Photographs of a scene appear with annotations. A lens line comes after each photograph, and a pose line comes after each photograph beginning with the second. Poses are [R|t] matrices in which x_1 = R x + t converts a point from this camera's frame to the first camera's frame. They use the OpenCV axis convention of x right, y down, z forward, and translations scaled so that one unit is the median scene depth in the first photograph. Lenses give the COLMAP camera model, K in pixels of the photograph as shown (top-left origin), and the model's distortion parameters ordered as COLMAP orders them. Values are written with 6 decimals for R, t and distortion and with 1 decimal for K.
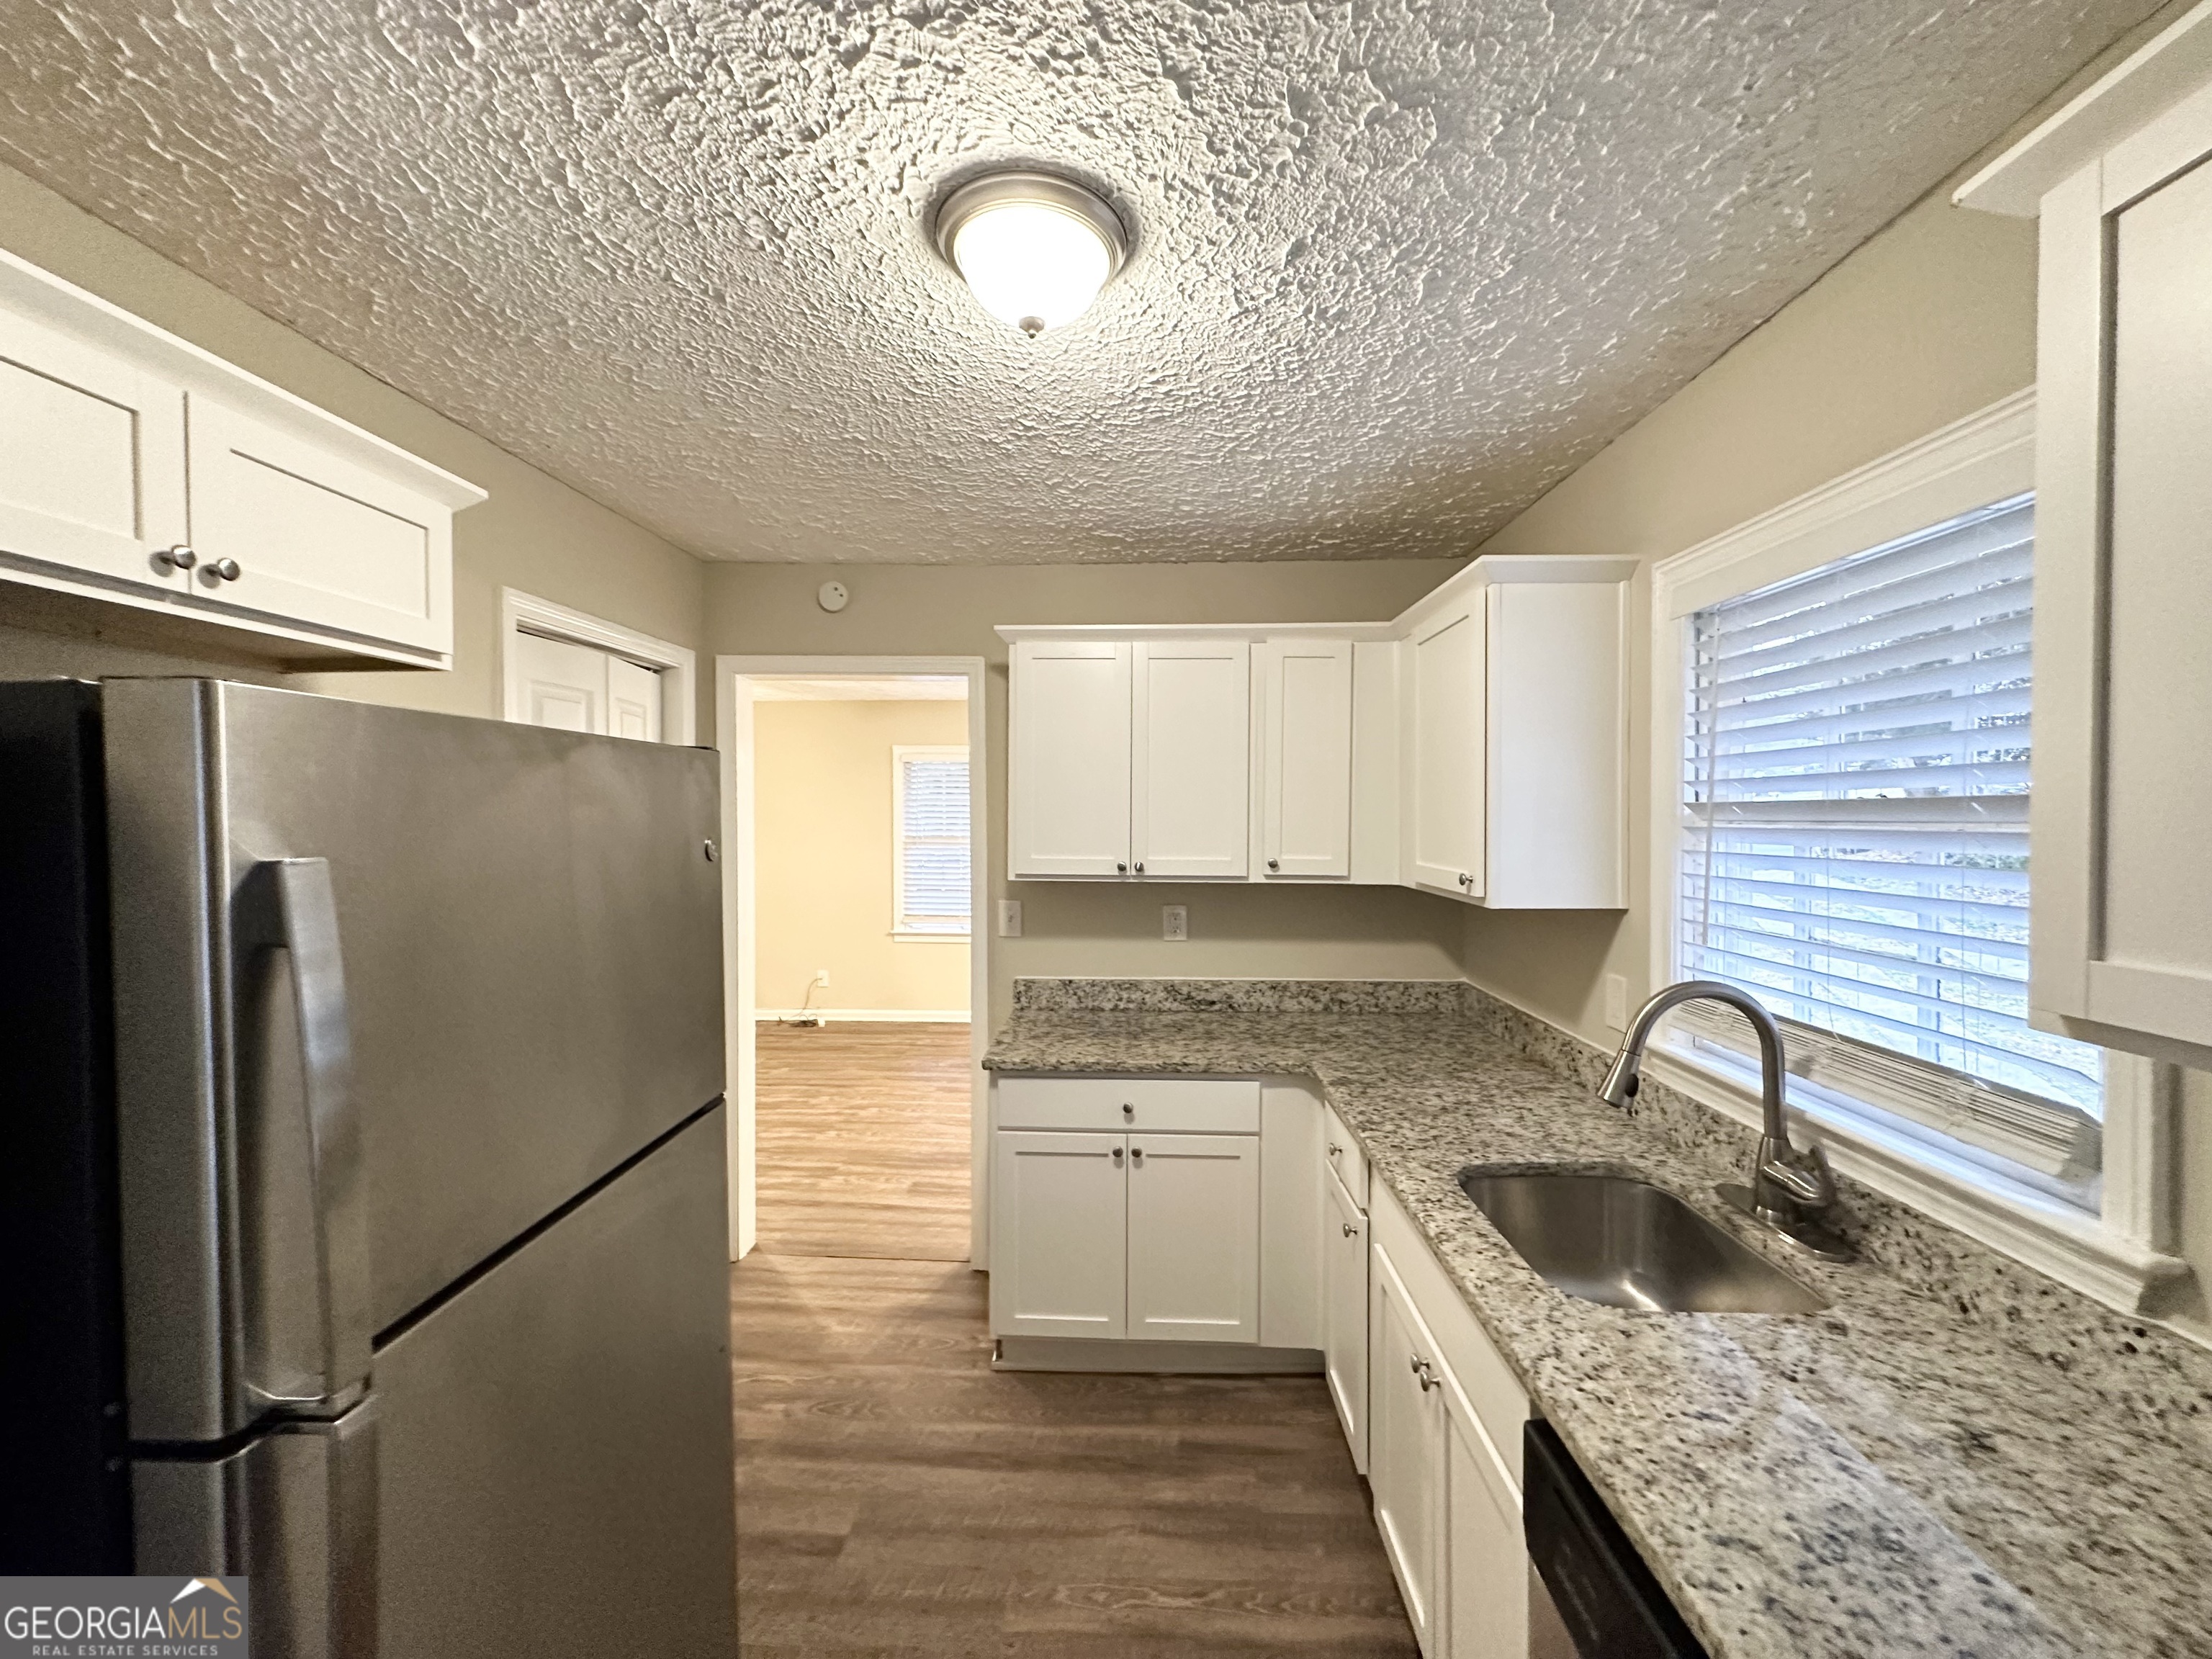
lens RADIAL K [[881.6, 0, 1105.9], [0, 881.6, 825.9], [0, 0, 1]] dist [-0.003903, 0.001081]
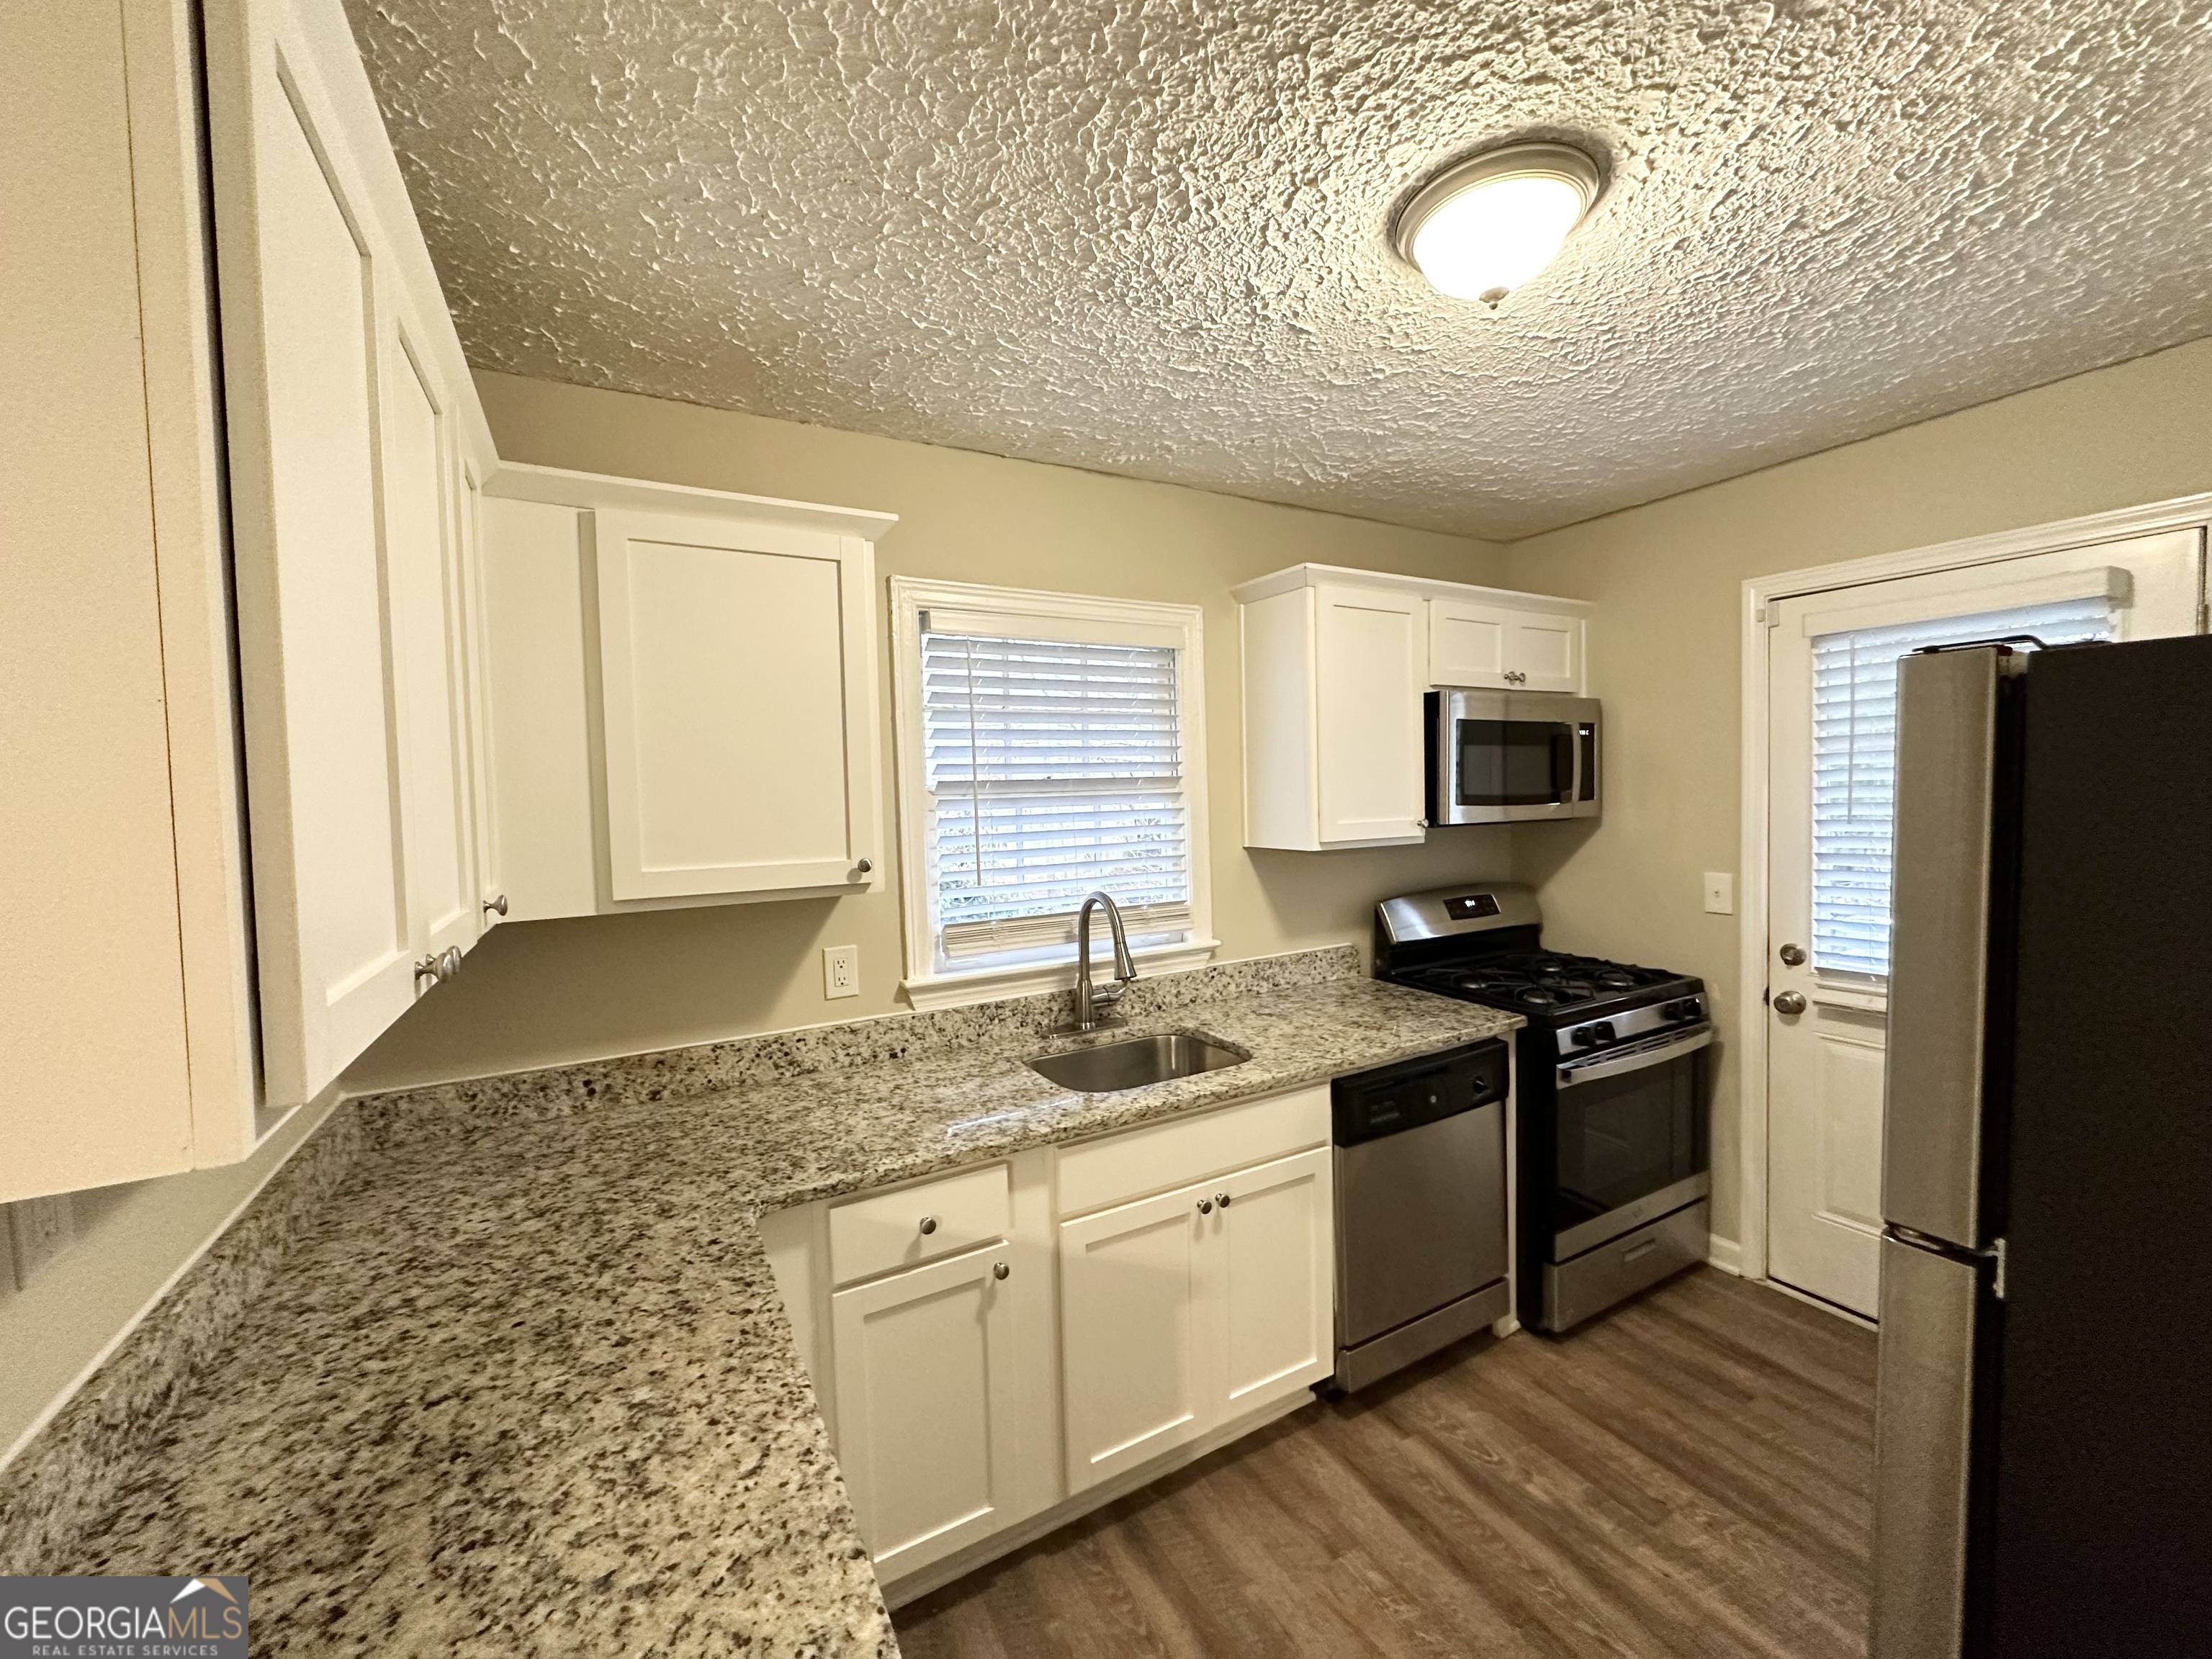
lens RADIAL K [[881.6, 0, 1115.6], [0, 881.6, 825.8], [0, 0, 1]] dist [-0.003903, 0.001081]
pose [[-0.521493, -0.028201, 0.852789, -0.530278], [0.032883, 0.998047, 0.053113, -0.020316], [-0.852622, 0.055741, -0.519547, 1.381209]]
